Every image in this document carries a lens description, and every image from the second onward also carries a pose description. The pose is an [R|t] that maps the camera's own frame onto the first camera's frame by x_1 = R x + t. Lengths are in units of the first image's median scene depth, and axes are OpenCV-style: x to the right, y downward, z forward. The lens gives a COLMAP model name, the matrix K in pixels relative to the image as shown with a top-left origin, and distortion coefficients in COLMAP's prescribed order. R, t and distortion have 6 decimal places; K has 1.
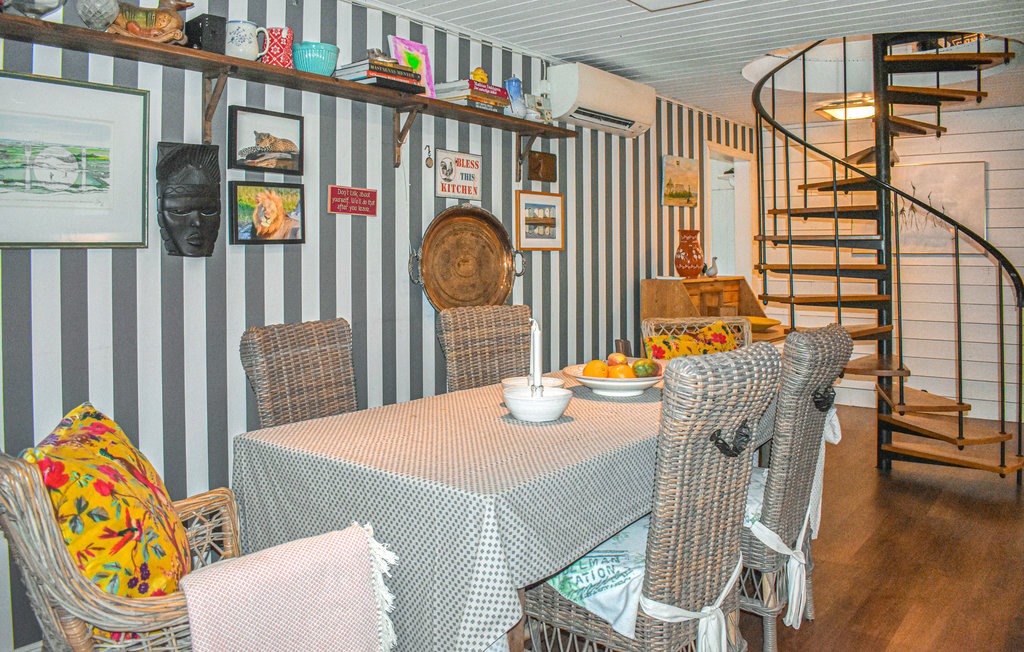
lens RADIAL K [[801.4, 0, 512.0], [0, 801.4, 326.0], [0, 0, 1]] dist [-0.078918, 0.000585]
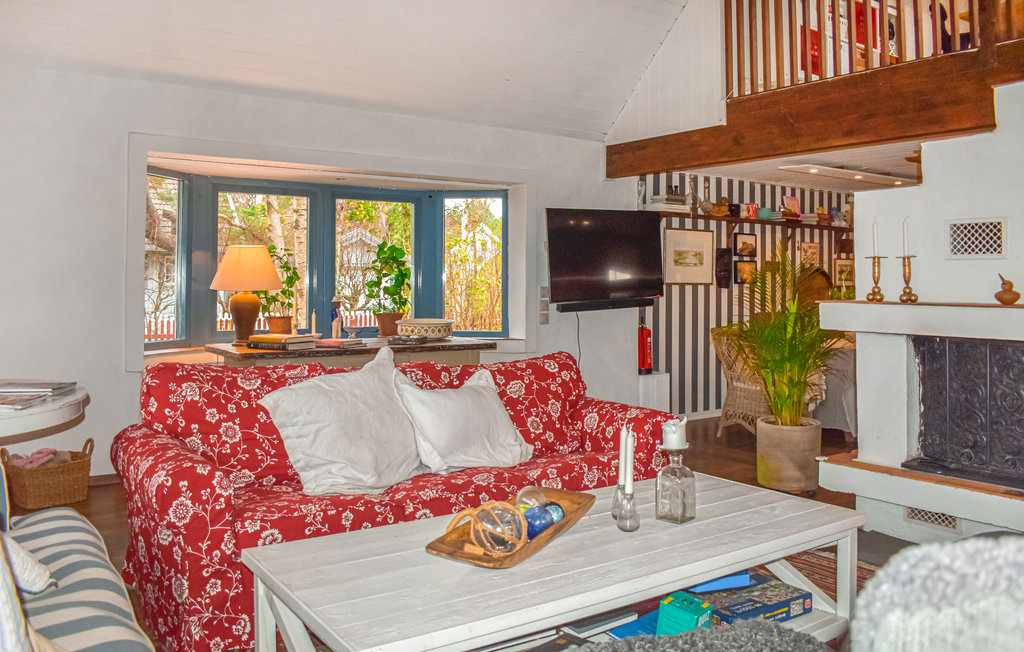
lens RADIAL K [[801.4, 0, 512.0], [0, 801.4, 326.0], [0, 0, 1]] dist [-0.078918, 0.000585]
pose [[0.953409, 0.016109, -0.301249, -0.225007], [-0.028913, 0.998856, -0.038095, 0.149244], [0.300291, 0.045031, 0.952784, -1.614759]]
